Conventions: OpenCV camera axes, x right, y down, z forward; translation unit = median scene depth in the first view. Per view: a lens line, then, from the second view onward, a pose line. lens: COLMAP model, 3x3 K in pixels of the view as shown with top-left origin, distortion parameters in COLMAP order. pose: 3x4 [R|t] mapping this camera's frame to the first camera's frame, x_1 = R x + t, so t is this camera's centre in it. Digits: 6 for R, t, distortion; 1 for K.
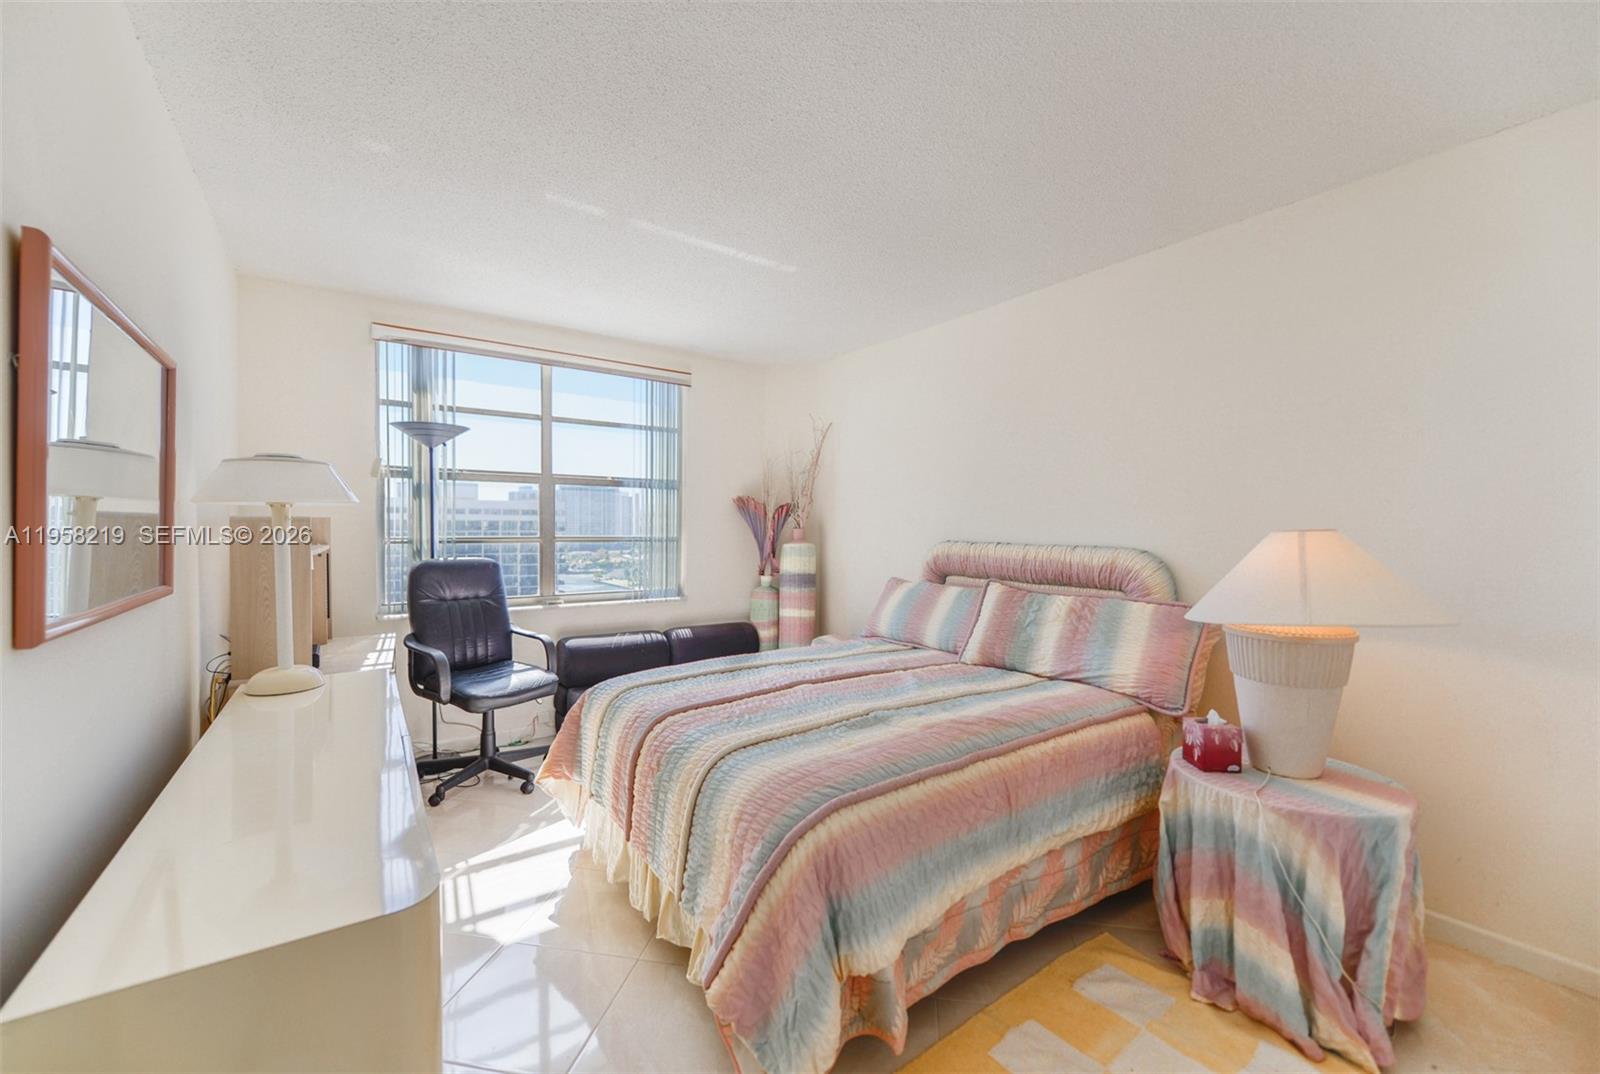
lens RADIAL K [[644.0, 0, 791.1], [0, 644.0, 534.5], [0, 0, 1]] dist [-0.000370, -0.001487]
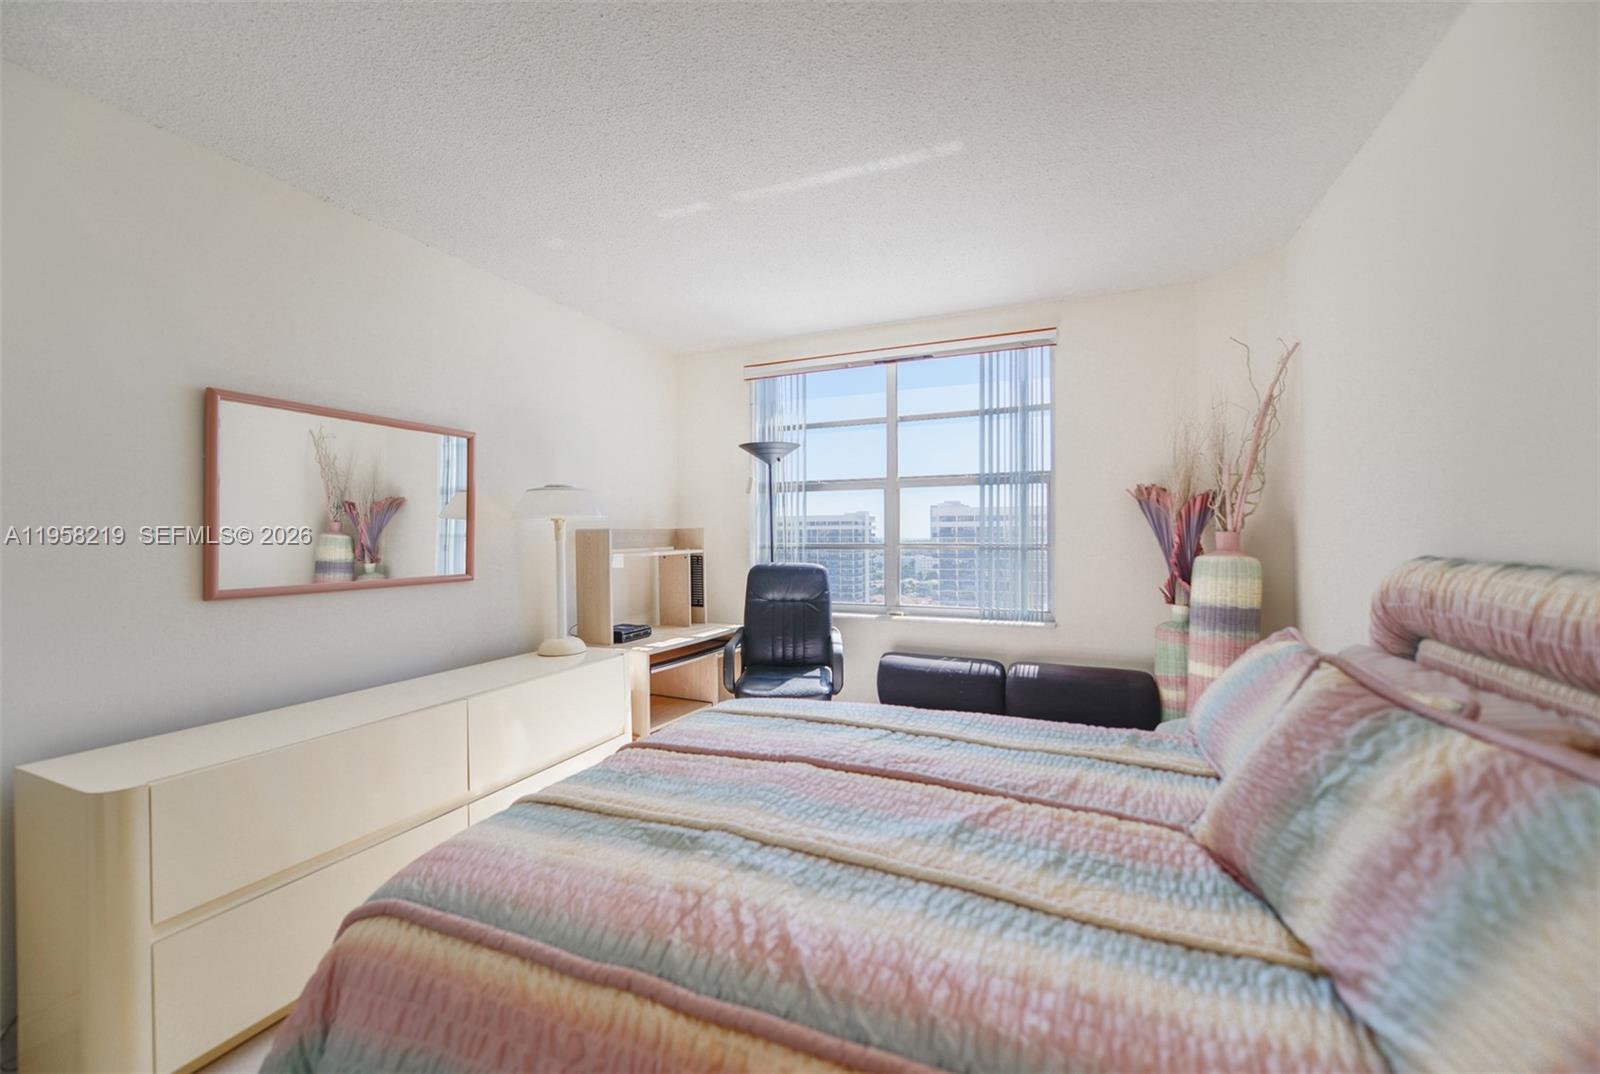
lens RADIAL K [[644.0, 0, 795.2], [0, 644.0, 532.4], [0, 0, 1]] dist [-0.000370, -0.001487]
pose [[0.513721, -0.010208, -0.857897, 0.401172], [0.001333, 0.999938, -0.011100, -0.002907], [0.857956, 0.004558, 0.513703, 0.426187]]
